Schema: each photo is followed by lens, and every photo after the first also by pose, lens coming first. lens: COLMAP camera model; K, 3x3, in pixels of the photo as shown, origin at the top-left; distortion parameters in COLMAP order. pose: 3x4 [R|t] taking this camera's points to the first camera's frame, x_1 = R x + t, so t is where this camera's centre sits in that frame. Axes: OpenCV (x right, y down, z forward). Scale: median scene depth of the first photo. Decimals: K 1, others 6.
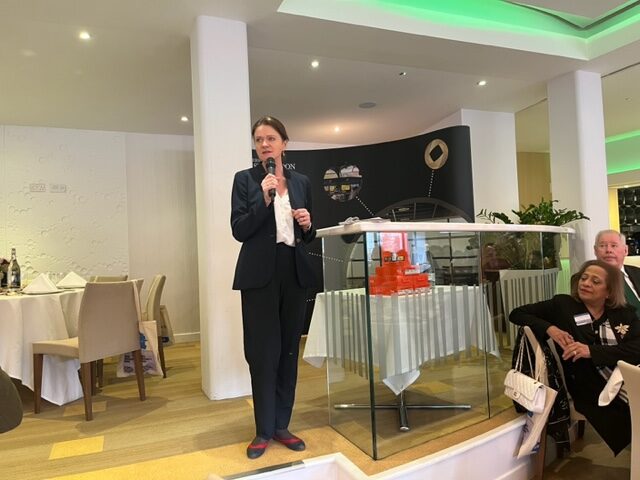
lens RADIAL K [[483.0, 0, 317.6], [0, 483.0, 242.7], [0, 0, 1]] dist [0.033659, -0.038150]
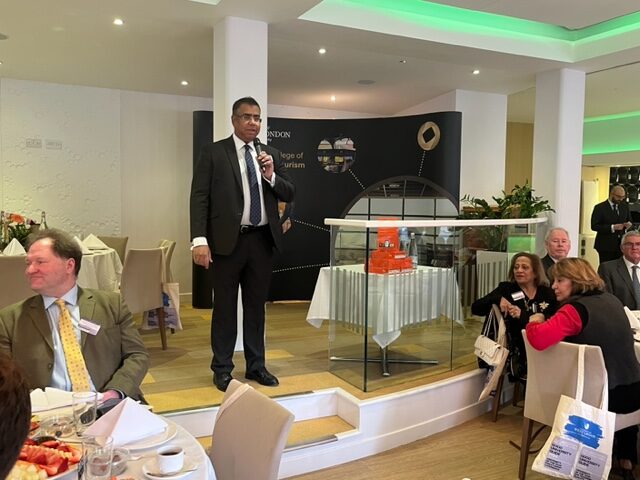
lens RADIAL K [[589.8, 0, 320.6], [0, 589.8, 241.6], [0, 0, 1]] dist [0.045309, 0.000000]
pose [[0.996392, 0.050848, 0.067954, -0.093090], [-0.056611, 0.994705, 0.085768, -0.076358], [-0.063233, -0.089306, 0.993995, -0.408176]]
